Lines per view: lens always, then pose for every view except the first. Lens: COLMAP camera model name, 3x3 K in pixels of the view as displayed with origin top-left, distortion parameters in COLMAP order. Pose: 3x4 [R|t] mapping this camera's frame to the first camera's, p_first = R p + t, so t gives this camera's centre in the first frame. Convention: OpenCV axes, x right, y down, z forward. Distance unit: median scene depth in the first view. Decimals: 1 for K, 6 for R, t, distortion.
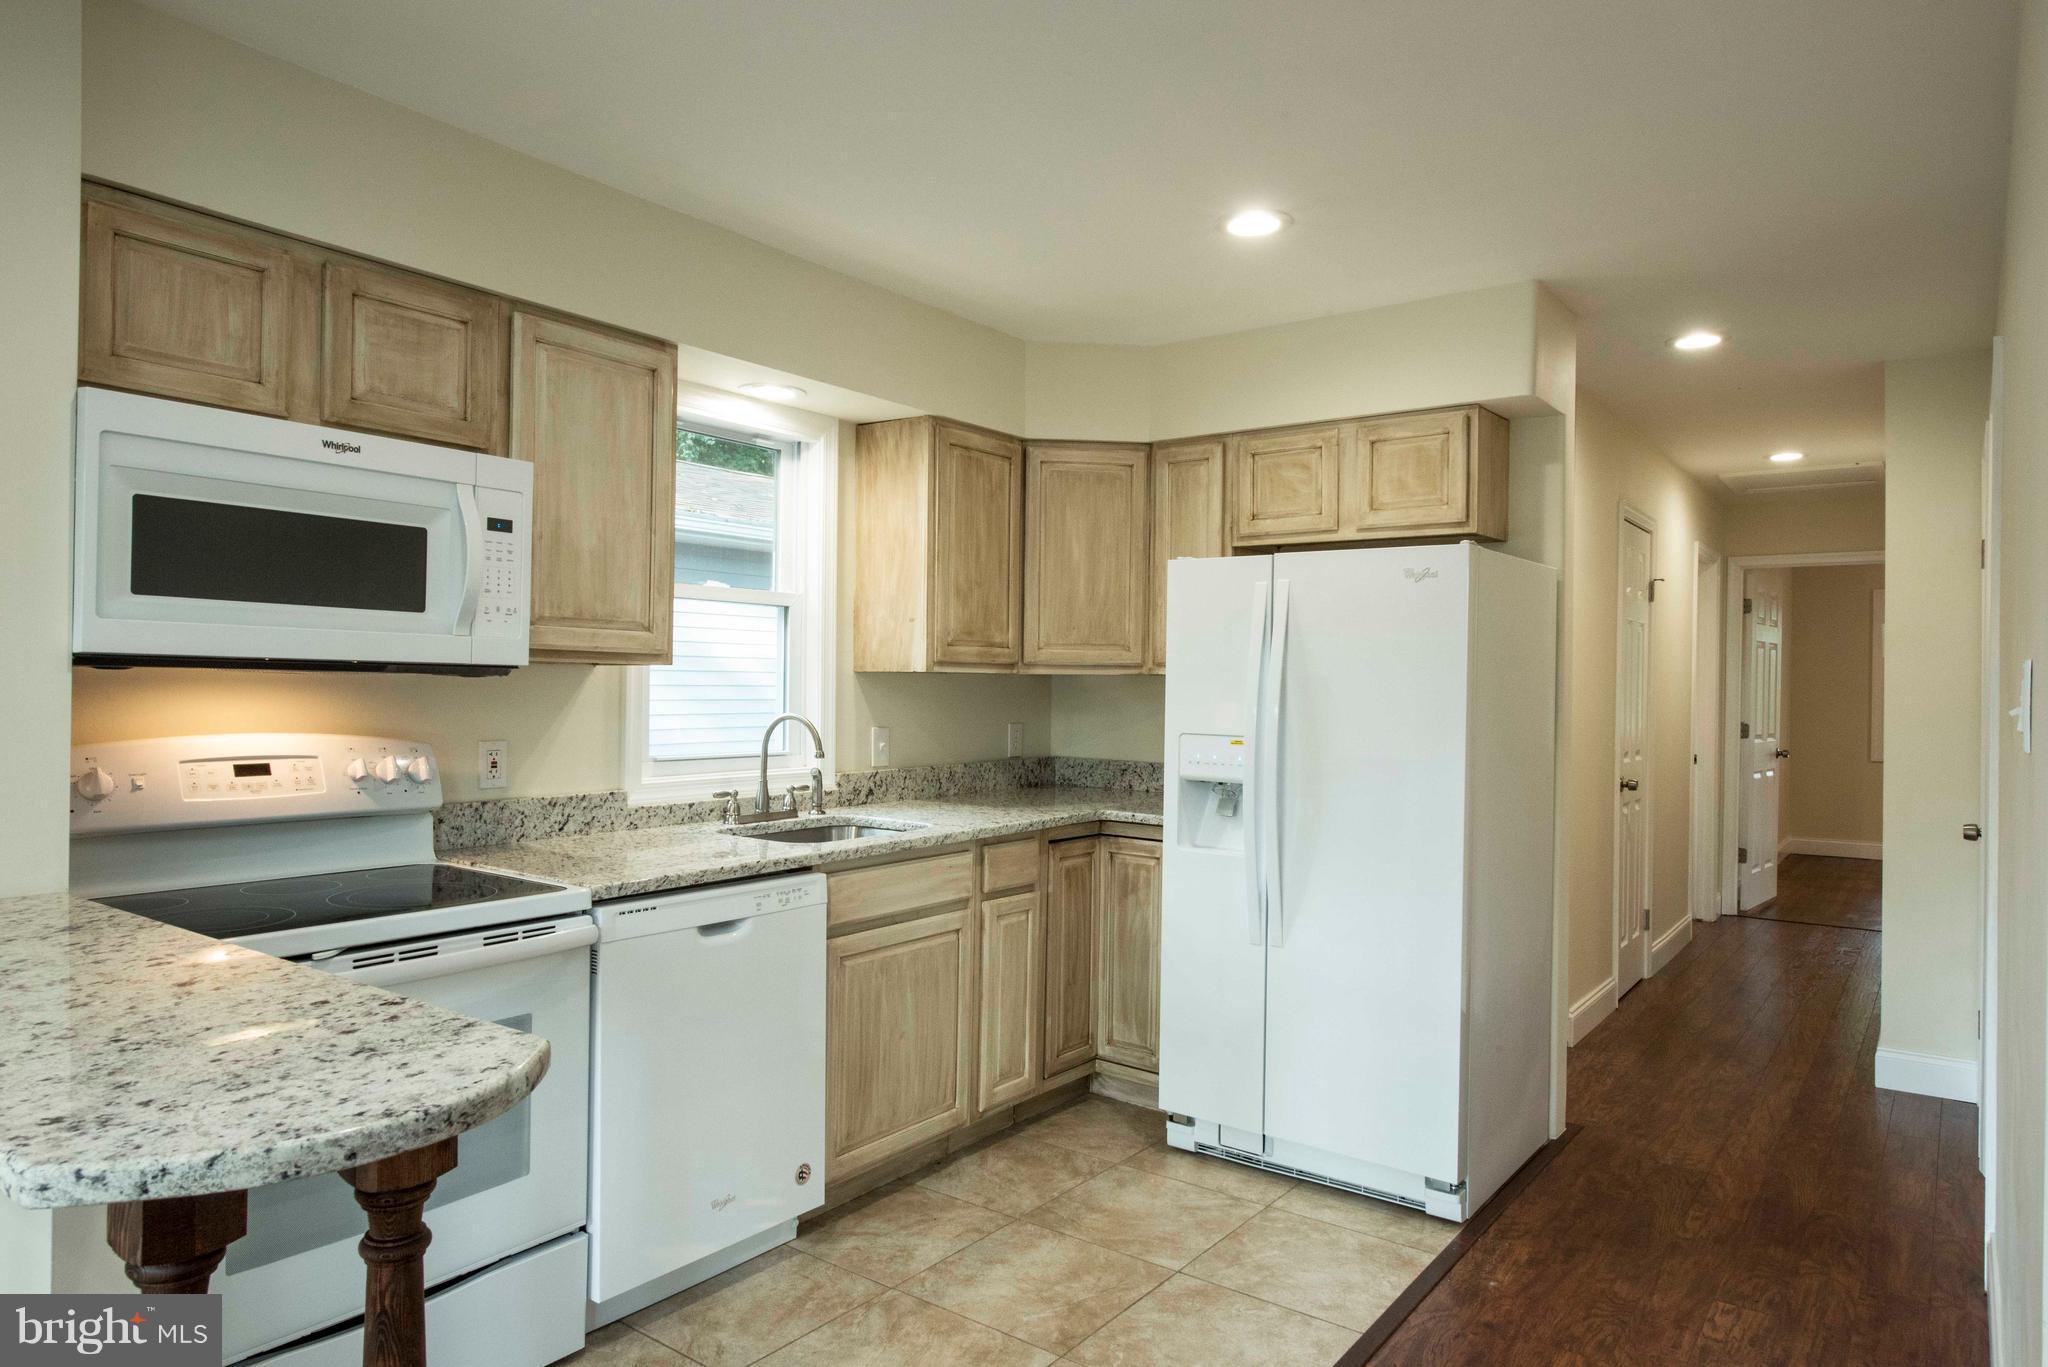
lens RADIAL K [[1262.2, 0, 1031.6], [0, 1262.2, 689.1], [0, 0, 1]] dist [0.002895, -0.001917]
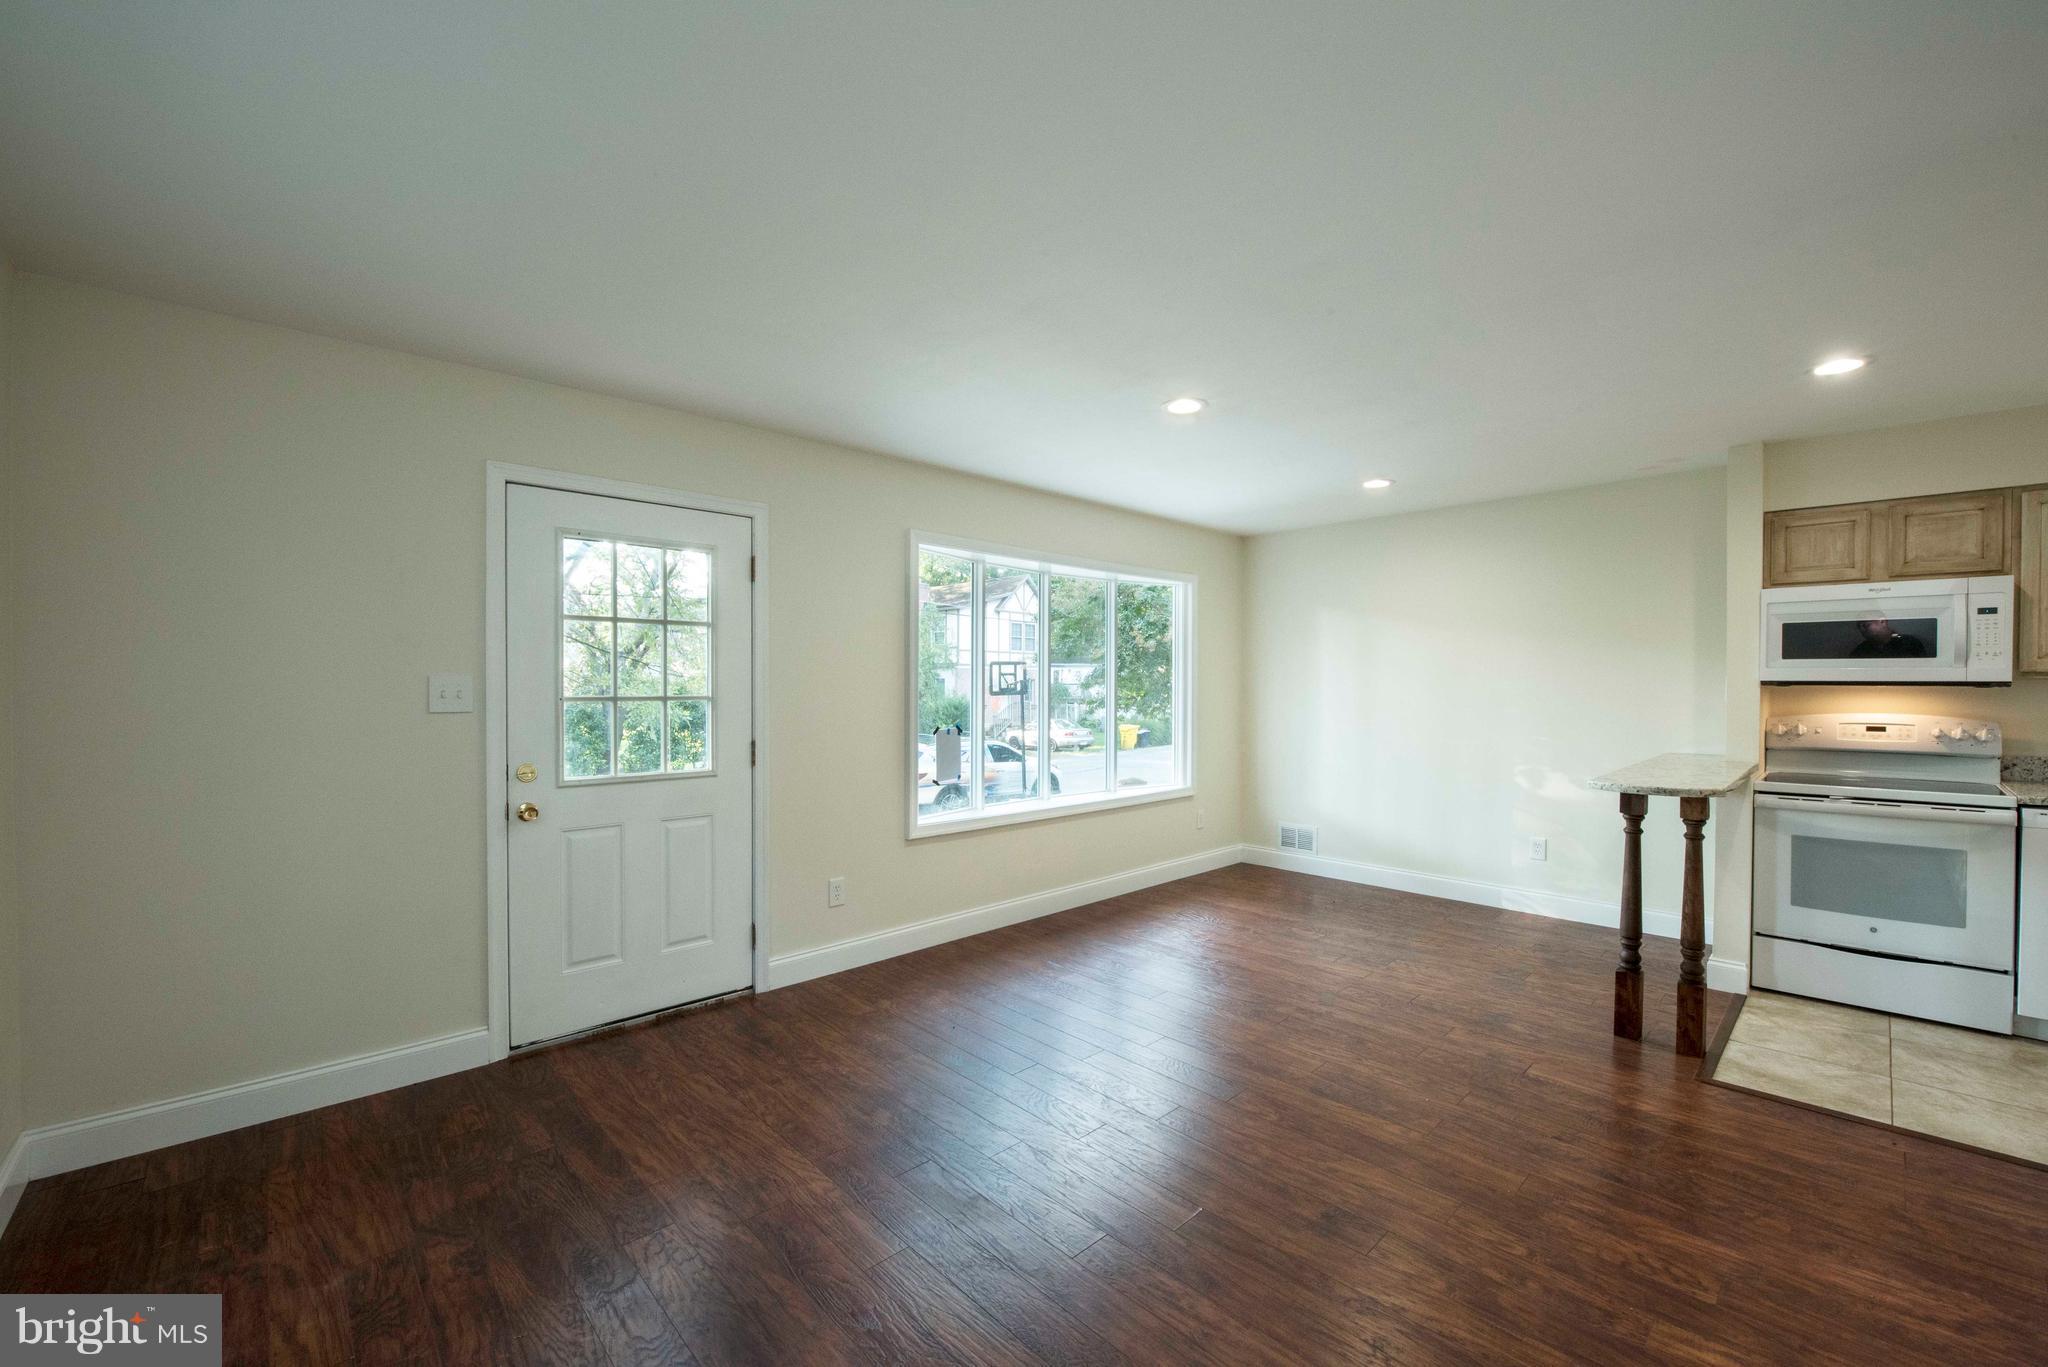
lens RADIAL K [[815.5, 0, 1026.1], [0, 815.5, 694.2], [0, 0, 1]] dist [-0.020901, -0.000220]
pose [[-0.177142, -0.002884, -0.984181, 0.853235], [-0.005098, 0.999985, -0.002013, 0.008934], [0.984172, 0.004661, -0.177154, -0.211825]]
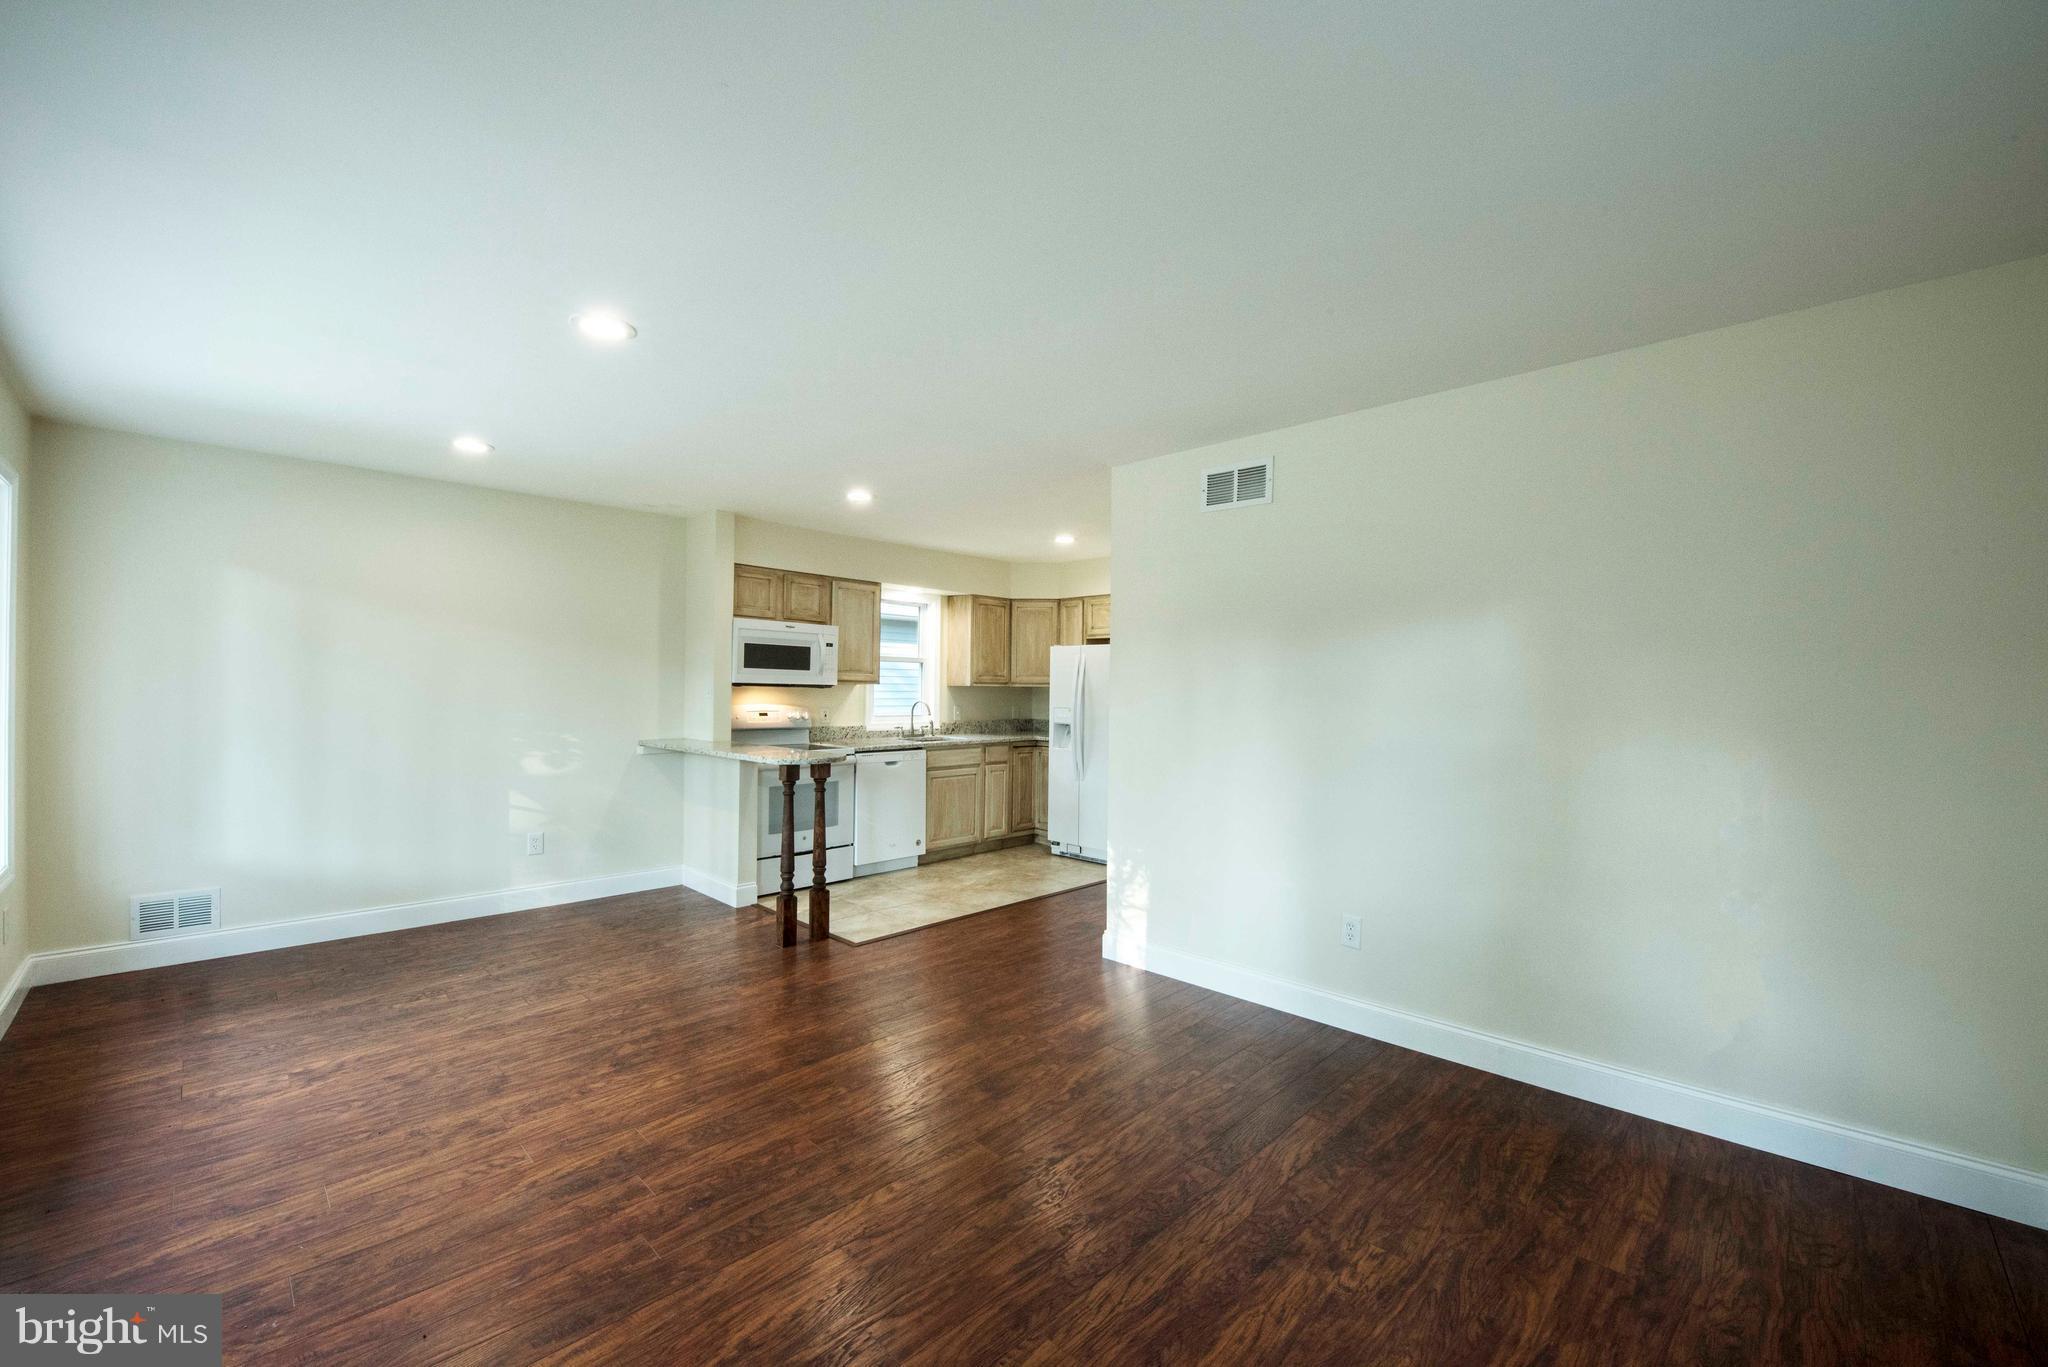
lens RADIAL K [[815.5, 0, 1026.1], [0, 815.5, 694.2], [0, 0, 1]] dist [-0.020901, -0.000220]
pose [[0.991160, -0.000605, -0.132668, 0.334021], [0.000585, 1.000000, -0.000189, 0.005921], [0.132668, 0.000110, 0.991161, -0.929517]]
